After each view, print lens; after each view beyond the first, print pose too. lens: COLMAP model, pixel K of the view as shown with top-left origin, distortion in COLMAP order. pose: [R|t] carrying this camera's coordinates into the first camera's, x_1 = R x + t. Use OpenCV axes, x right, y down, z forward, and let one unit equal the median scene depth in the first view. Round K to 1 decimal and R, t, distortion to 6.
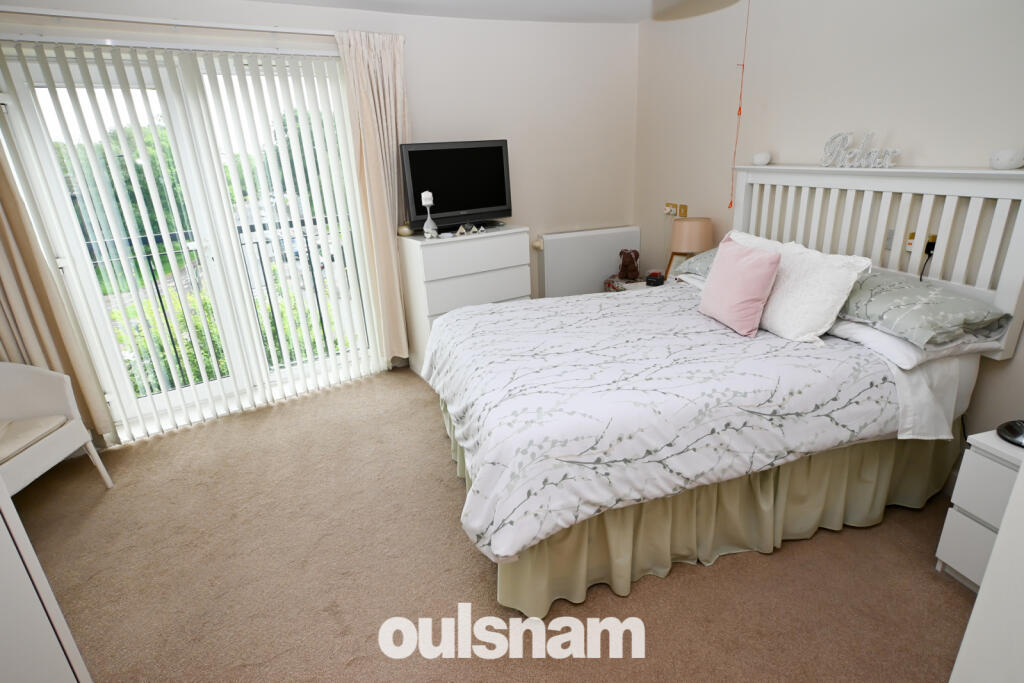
lens RADIAL K [[515.9, 0, 512.5], [0, 515.9, 341.8], [0, 0, 1]] dist [0.011260, 0.000286]
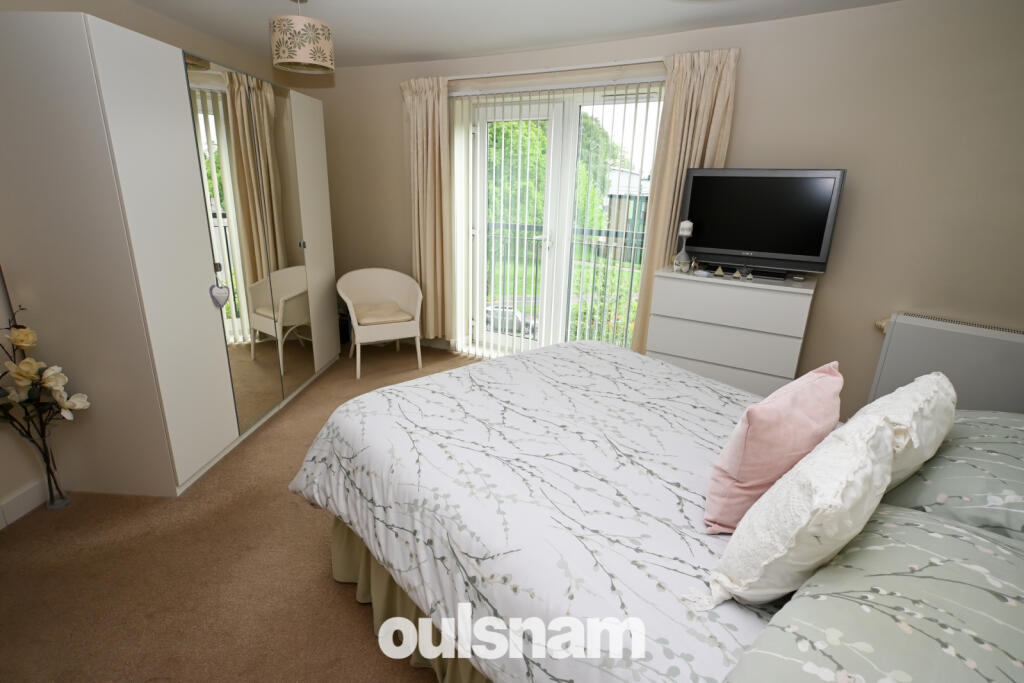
lens RADIAL K [[515.9, 0, 512.6], [0, 515.9, 338.3], [0, 0, 1]] dist [0.011260, 0.000286]
pose [[0.423327, 0.330123, -0.843690, 0.529478], [-0.354349, 0.917396, 0.181166, -0.157310], [0.833805, 0.222268, 0.505337, 0.333750]]
